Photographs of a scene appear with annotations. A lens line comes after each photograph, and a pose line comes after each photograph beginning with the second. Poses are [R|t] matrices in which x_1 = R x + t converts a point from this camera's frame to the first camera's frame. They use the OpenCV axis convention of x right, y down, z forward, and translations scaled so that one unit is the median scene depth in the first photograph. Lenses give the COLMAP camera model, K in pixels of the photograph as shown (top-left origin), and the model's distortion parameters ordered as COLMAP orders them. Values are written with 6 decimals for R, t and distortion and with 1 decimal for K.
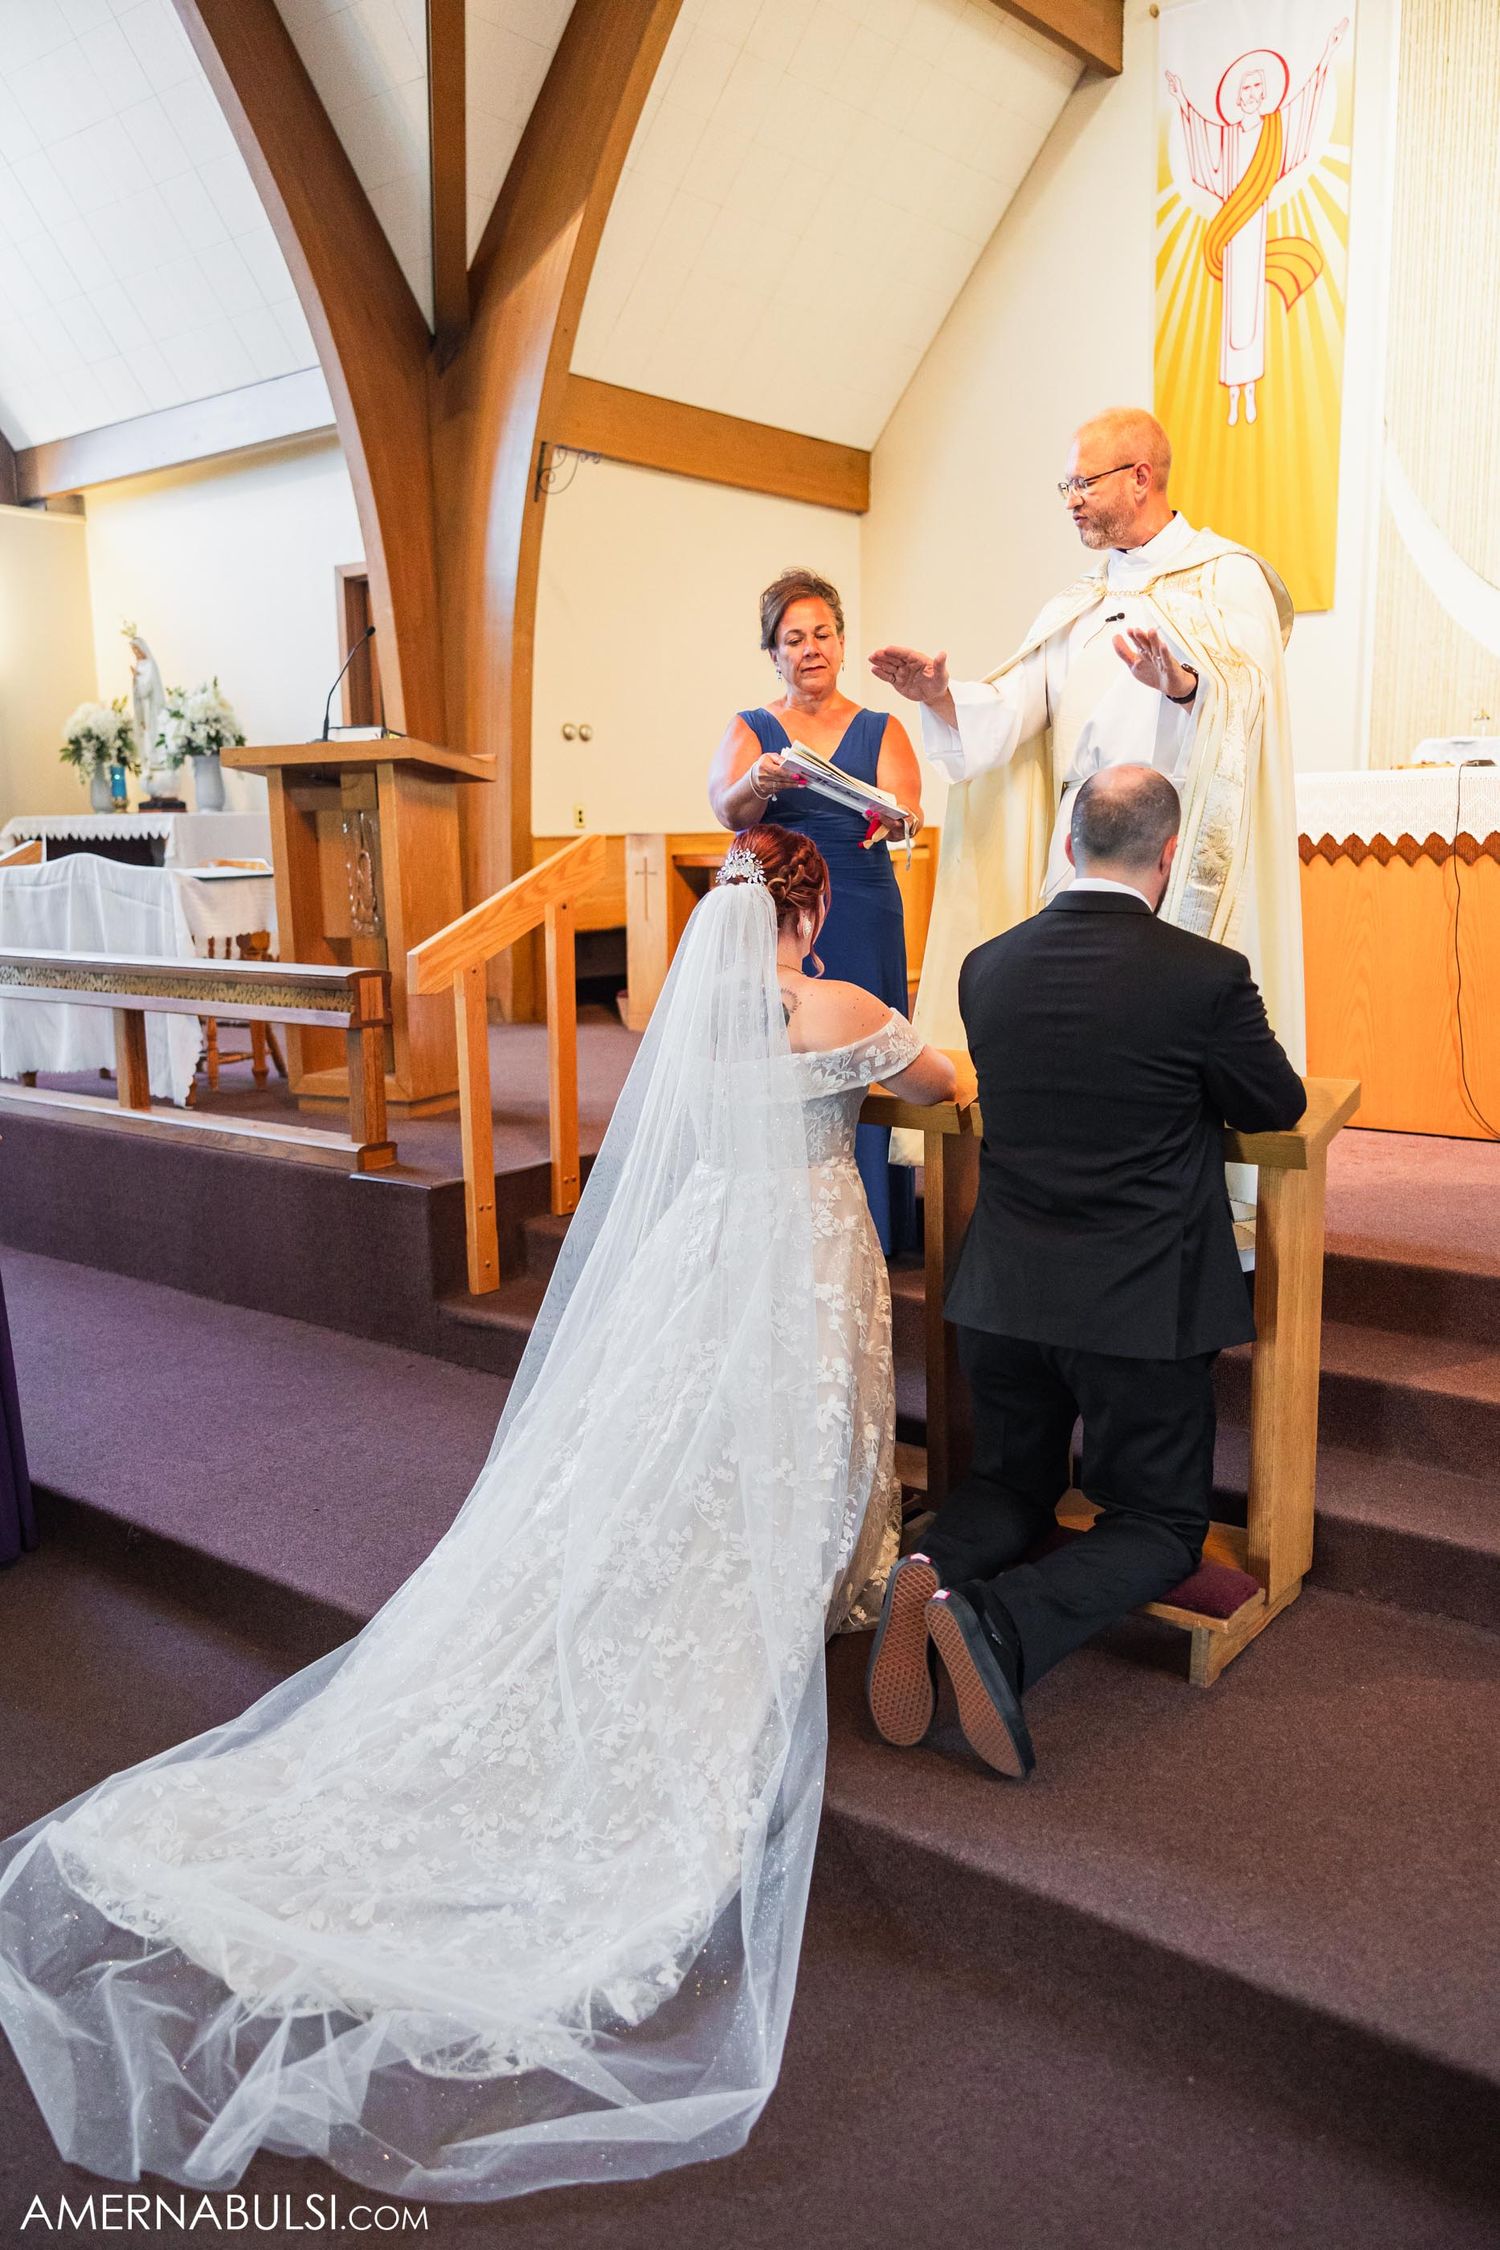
lens RADIAL K [[1765.2, 0, 750.0], [0, 1765.2, 1125.0], [0, 0, 1]] dist [0.008679, 0.005425]
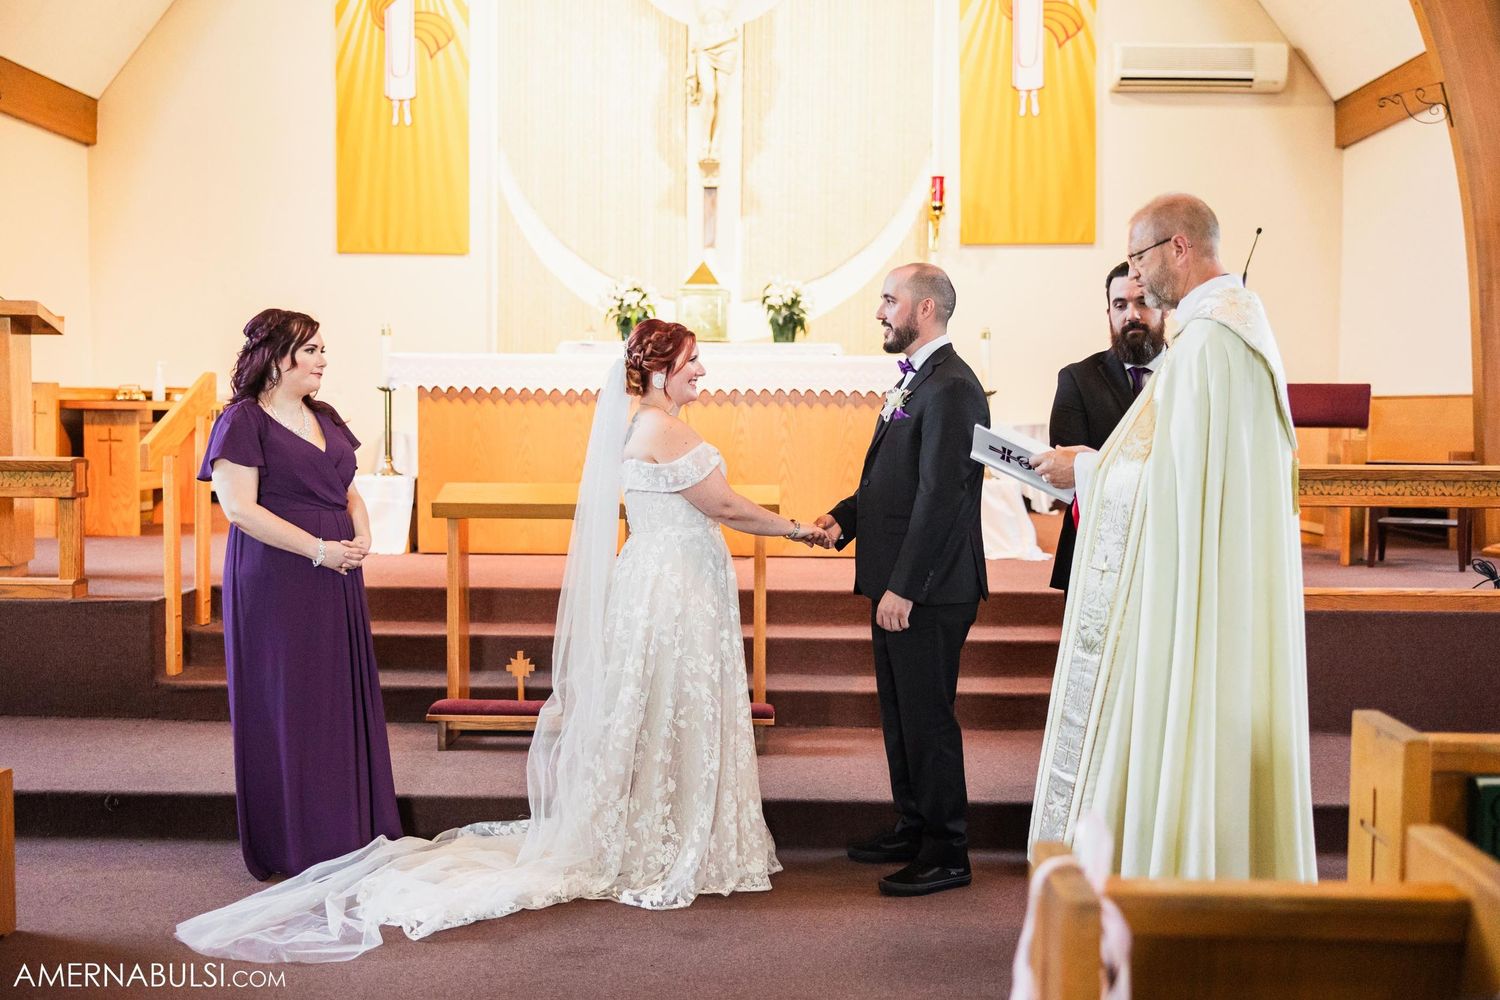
lens RADIAL K [[1617.1, 0, 753.7], [0, 1617.1, 497.4], [0, 0, 1]] dist [-0.004557, 0.006163]
pose [[0.793585, -0.007556, 0.608412, -0.320324], [0.080557, 0.992425, -0.092750, 0.060924], [-0.603103, 0.122616, 0.788183, -0.205132]]
